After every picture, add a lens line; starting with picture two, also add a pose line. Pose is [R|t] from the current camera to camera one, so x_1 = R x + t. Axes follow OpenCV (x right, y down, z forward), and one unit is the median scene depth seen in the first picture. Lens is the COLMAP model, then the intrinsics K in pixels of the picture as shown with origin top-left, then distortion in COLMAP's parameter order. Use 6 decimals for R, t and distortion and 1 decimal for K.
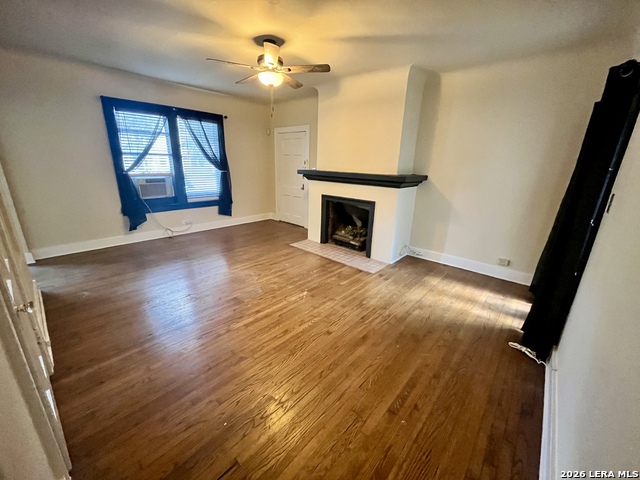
lens RADIAL K [[257.1, 0, 317.2], [0, 257.1, 240.0], [0, 0, 1]] dist [-0.003901, 0.000012]
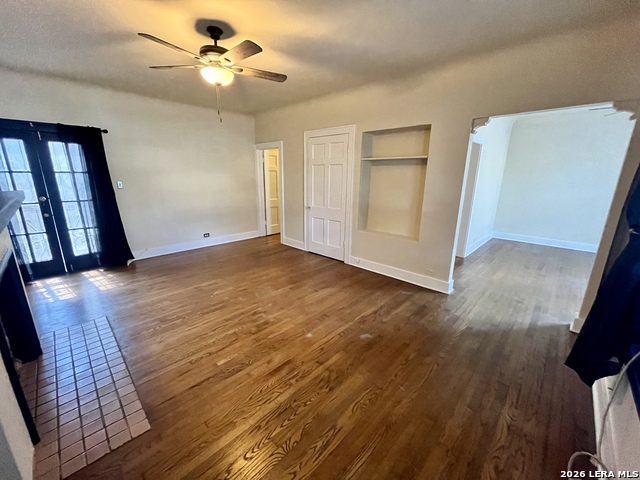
lens RADIAL K [[257.1, 0, 317.2], [0, 257.1, 240.0], [0, 0, 1]] dist [-0.003901, 0.000012]
pose [[-0.998246, -0.049326, 0.032747, -0.353852], [-0.025051, 0.853036, 0.521251, -0.398430], [-0.053645, 0.519516, -0.852775, 1.262779]]
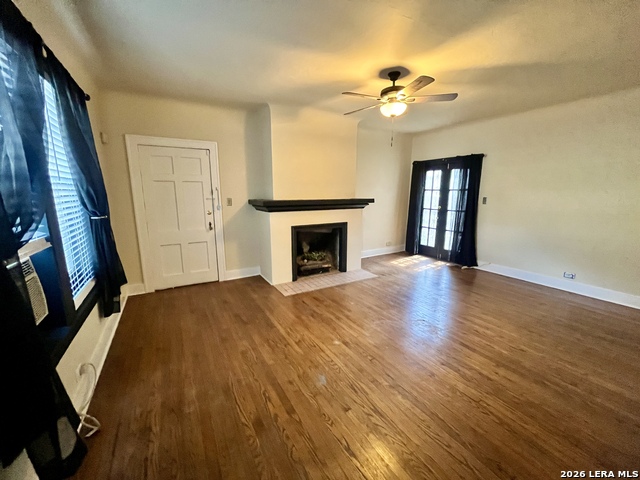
lens RADIAL K [[257.1, 0, 317.2], [0, 257.1, 240.0], [0, 0, 1]] dist [-0.003901, 0.000012]
pose [[0.311361, -0.205132, 0.927887, -0.838617], [0.288223, 0.950815, 0.113484, -0.222143], [-0.905528, 0.232104, 0.355171, 0.664202]]
